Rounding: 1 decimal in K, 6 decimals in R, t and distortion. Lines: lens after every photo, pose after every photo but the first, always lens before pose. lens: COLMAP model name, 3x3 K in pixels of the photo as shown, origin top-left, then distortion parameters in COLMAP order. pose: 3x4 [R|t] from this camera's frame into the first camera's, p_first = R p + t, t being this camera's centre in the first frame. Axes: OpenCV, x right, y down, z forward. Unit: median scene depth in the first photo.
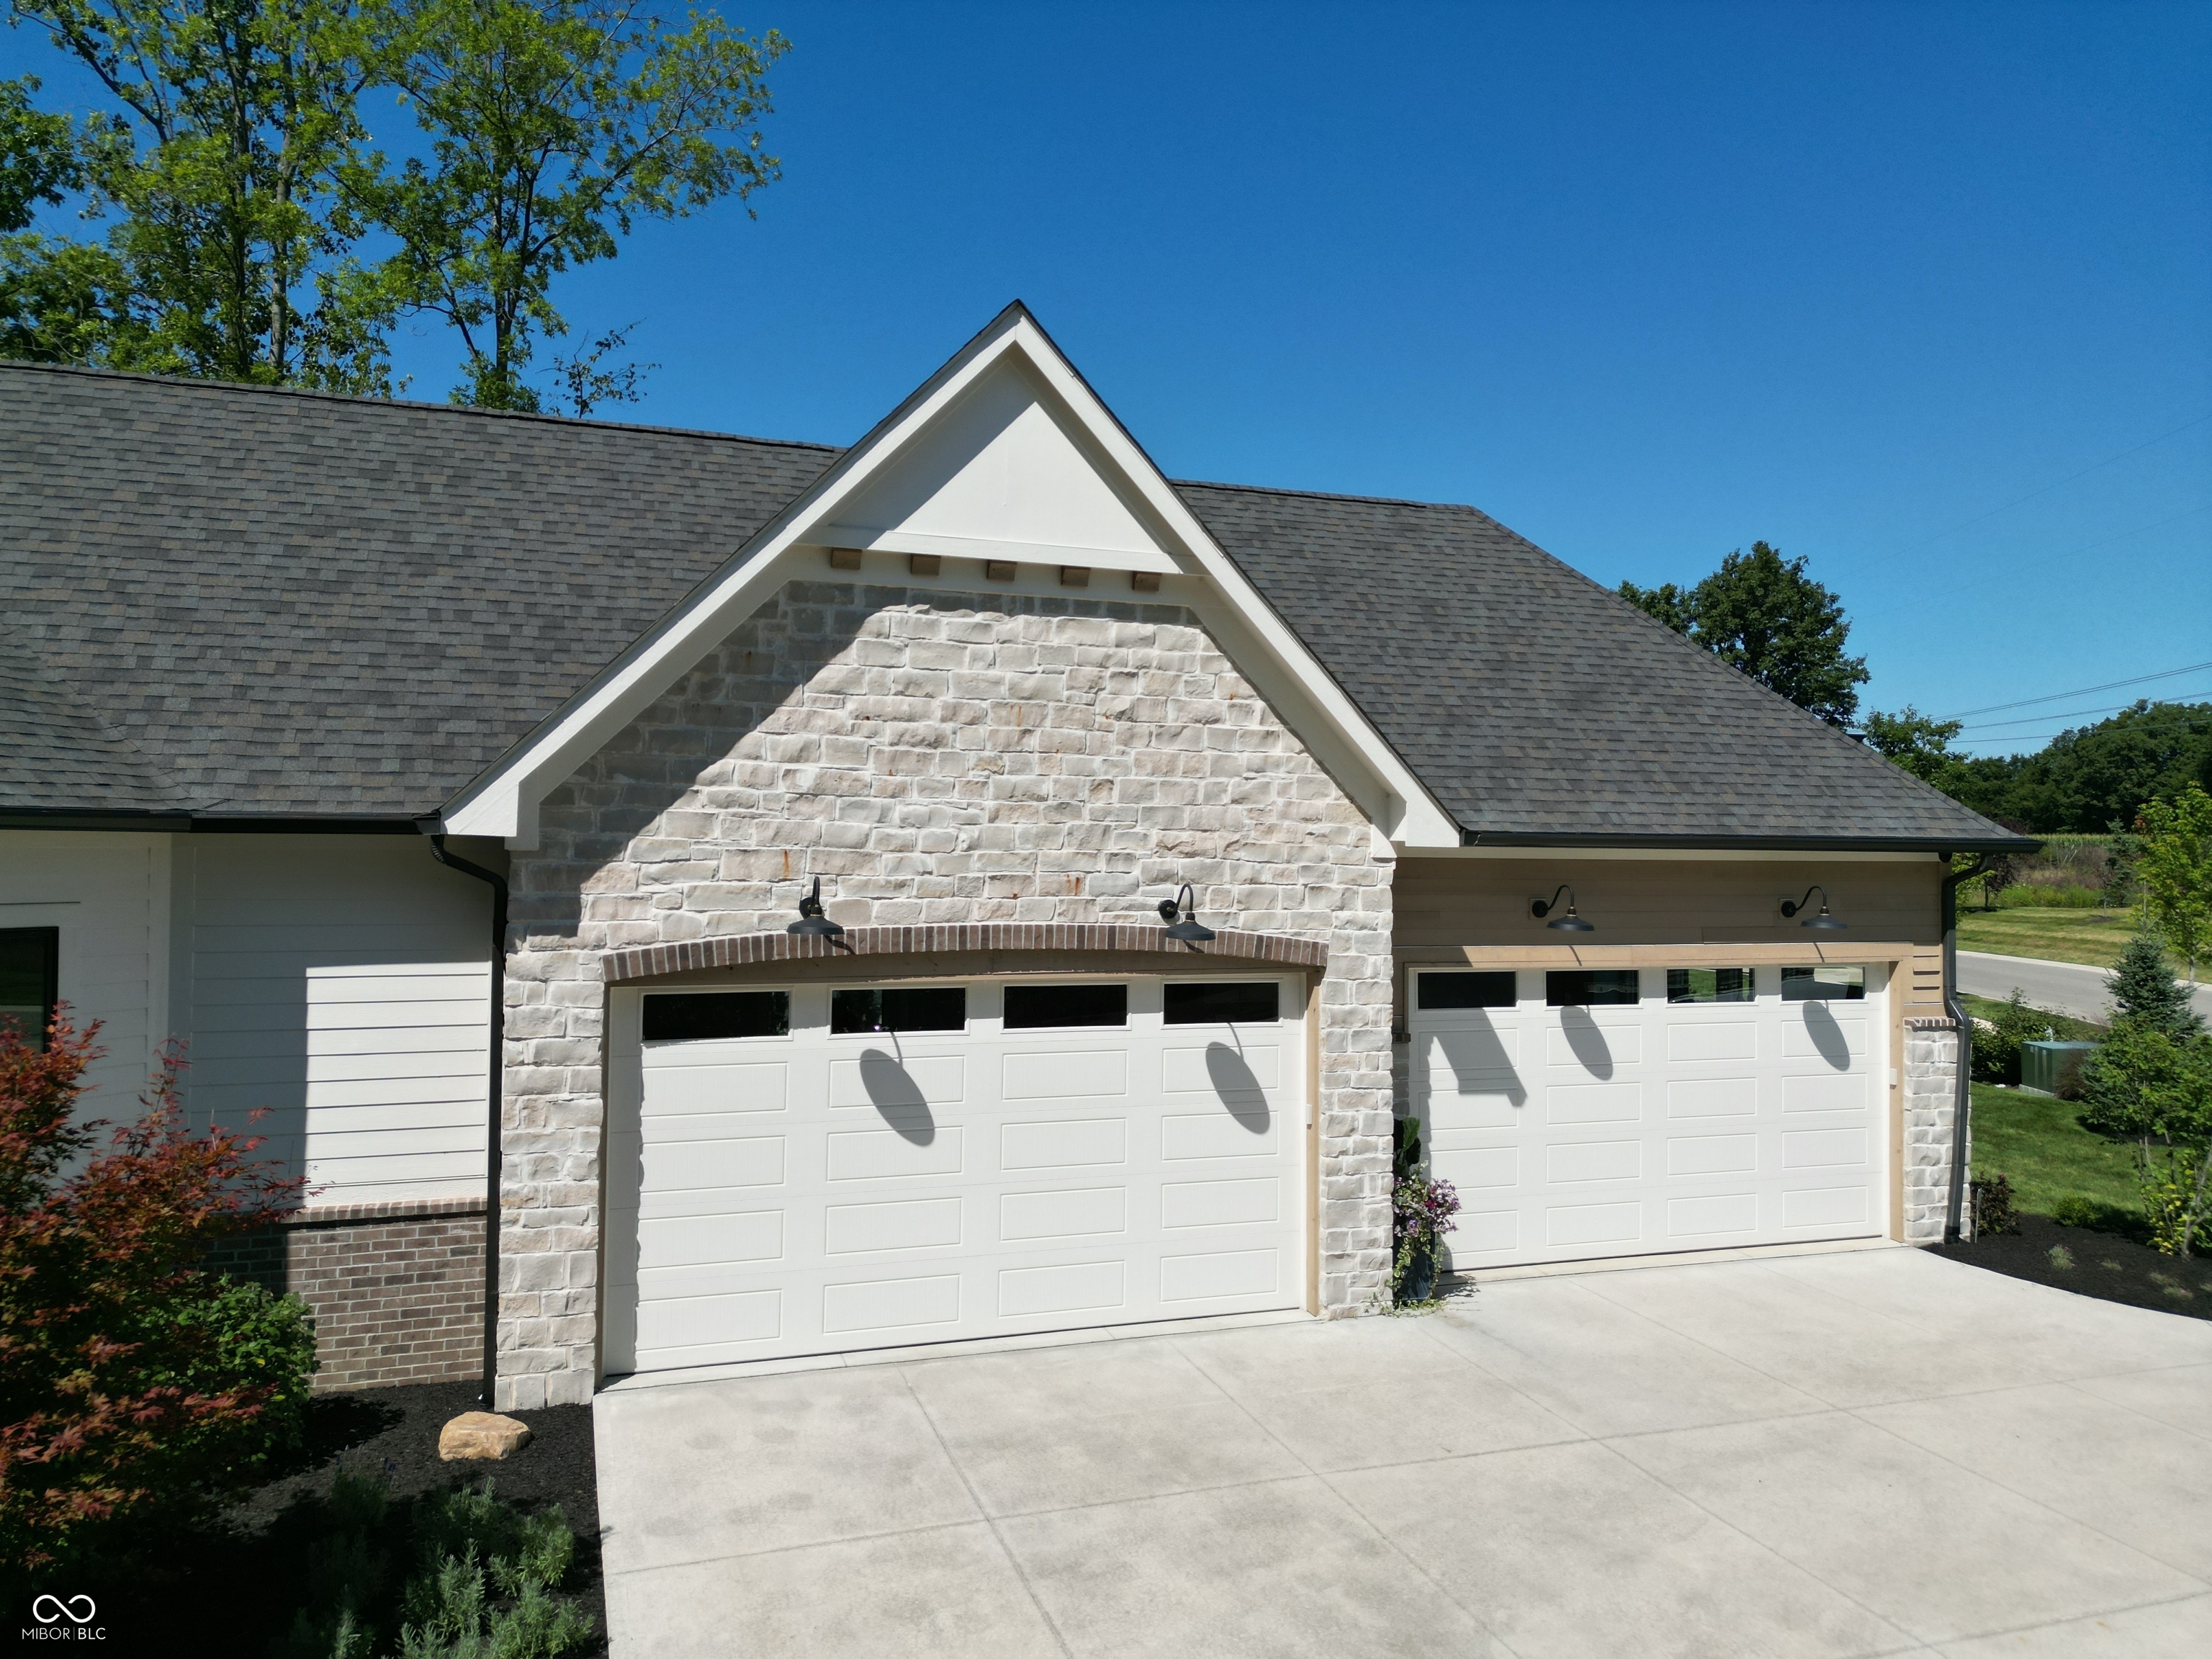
lens RADIAL K [[1588.5, 0, 1106.0], [0, 1588.5, 829.5], [0, 0, 1]] dist [0.039902, -0.000086]
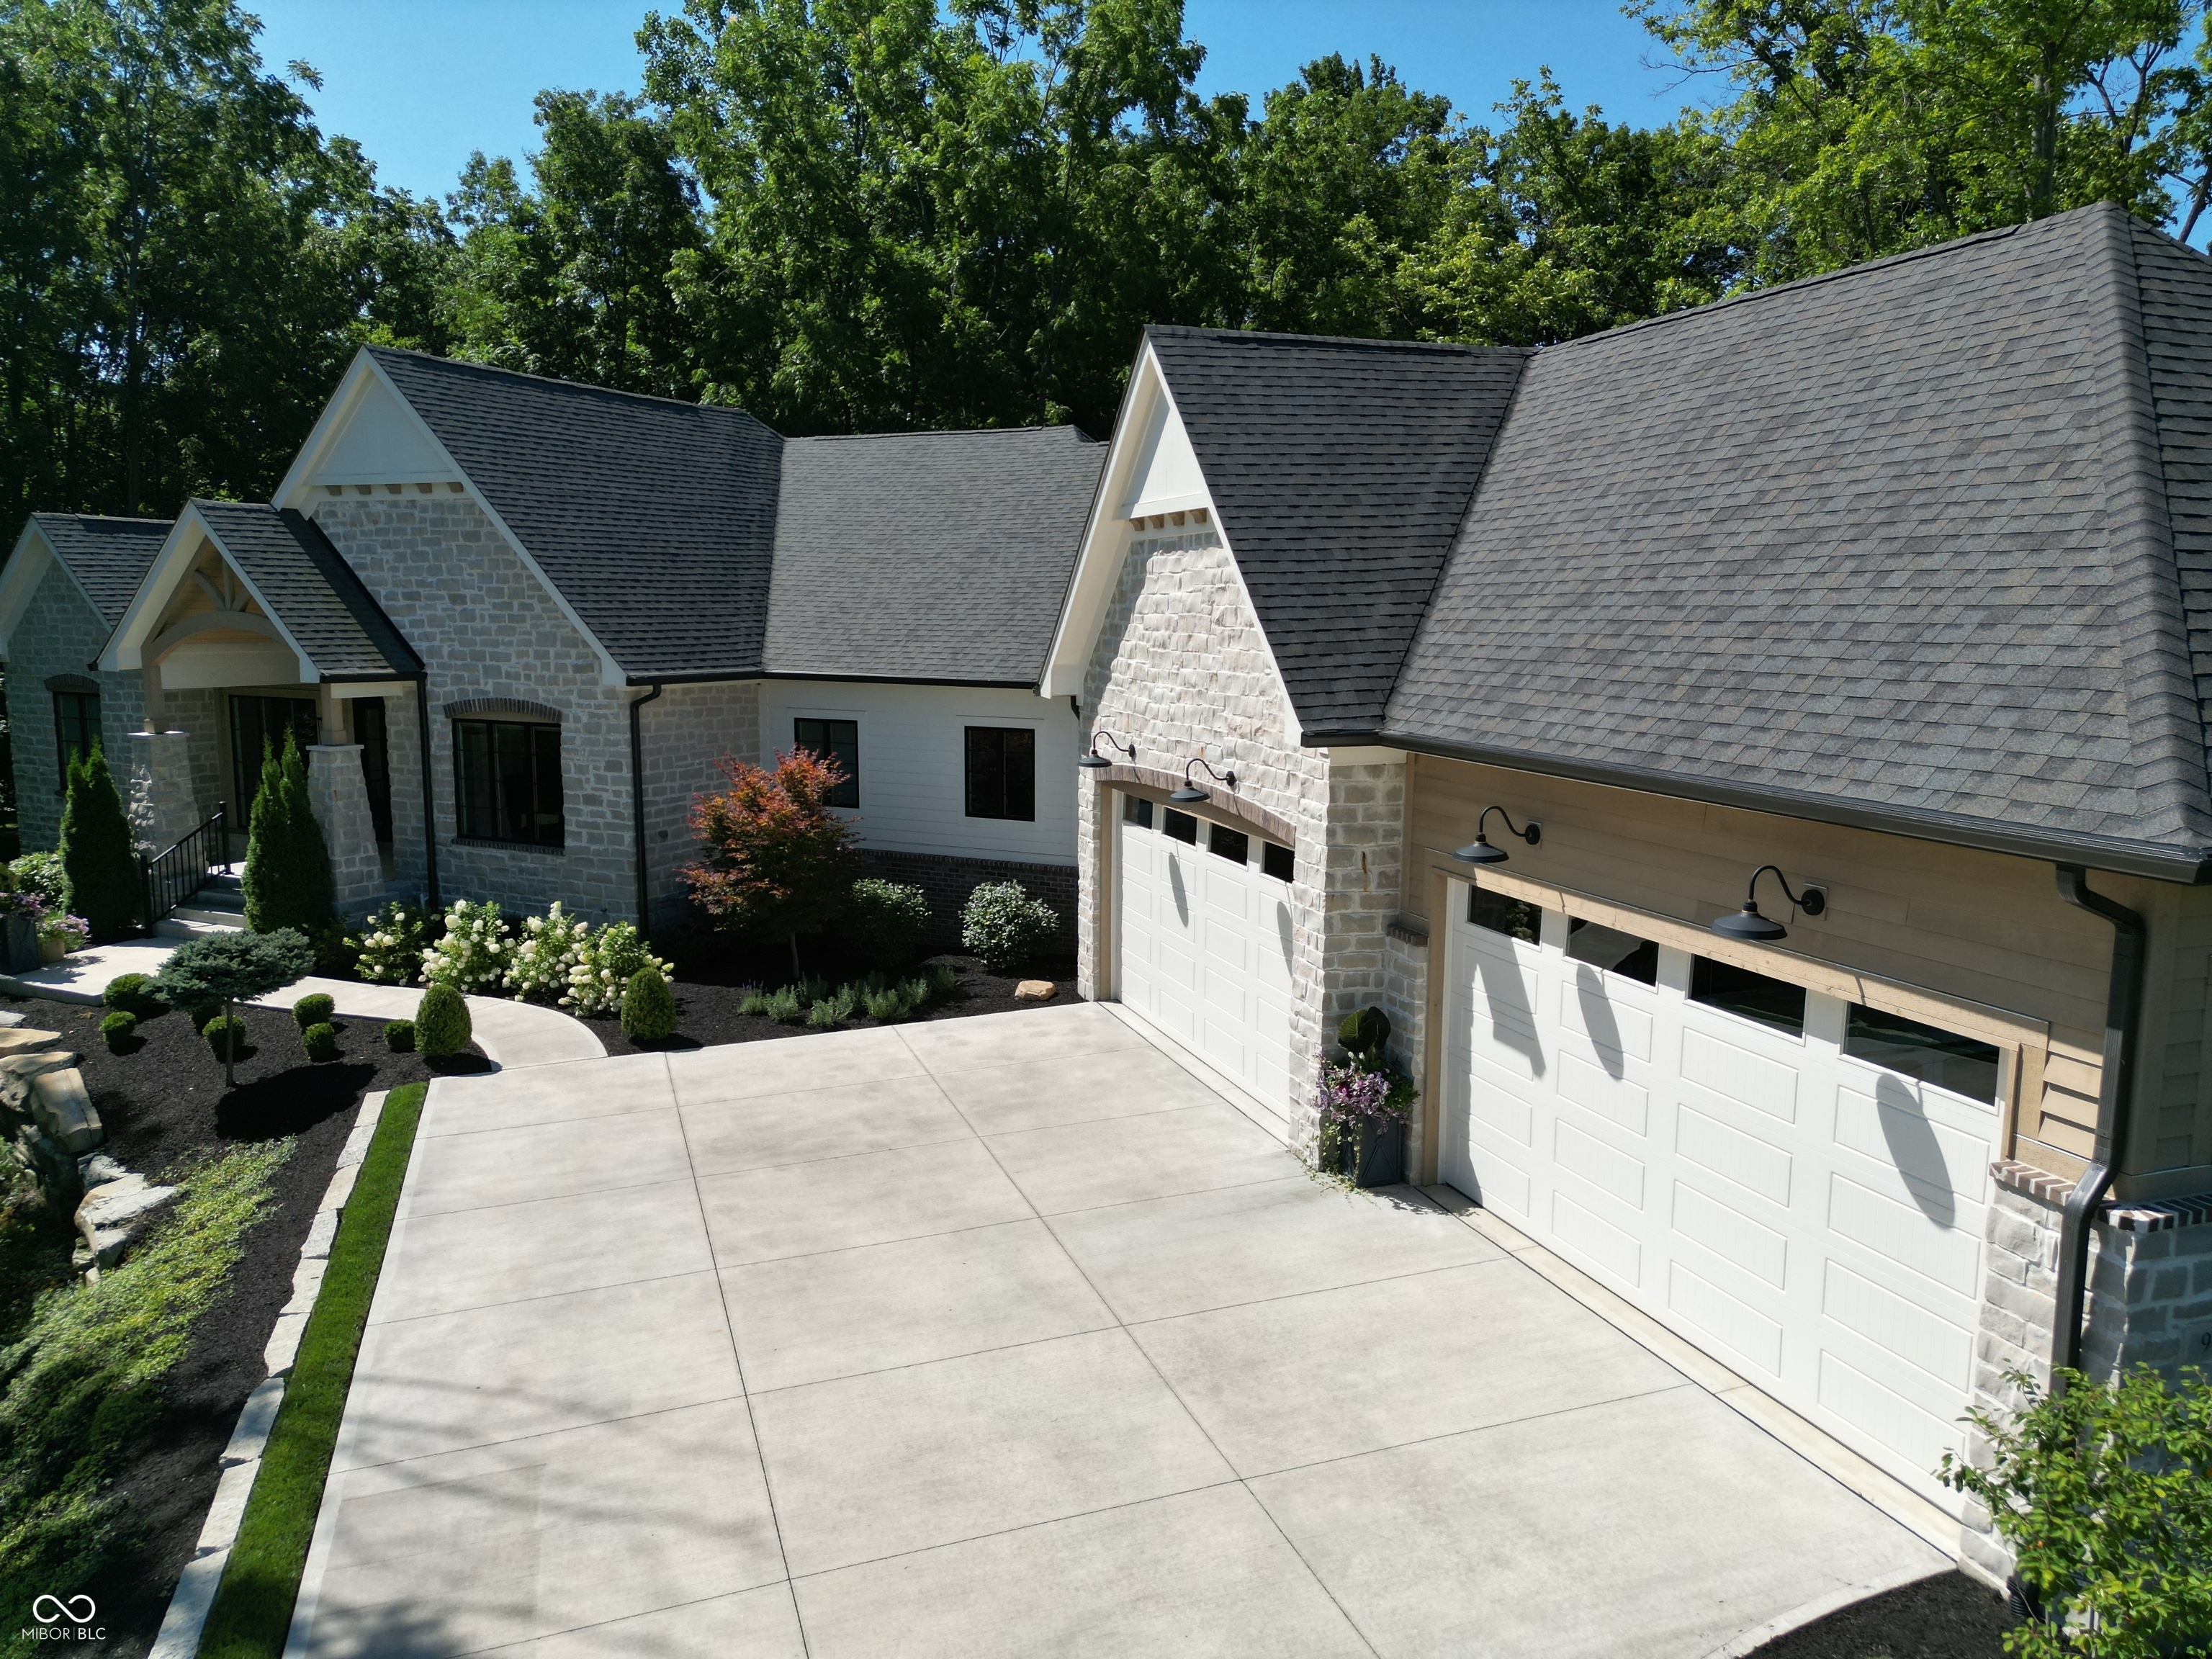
lens RADIAL K [[1526.2, 0, 1106.0], [0, 1526.2, 829.5], [0, 0, 1]] dist [0.002973, -0.000609]
pose [[-0.005081, 0.131608, -0.991289, 1.358280], [-0.001084, 0.991300, 0.131615, -0.074611], [0.999987, 0.001743, -0.004894, 0.988064]]
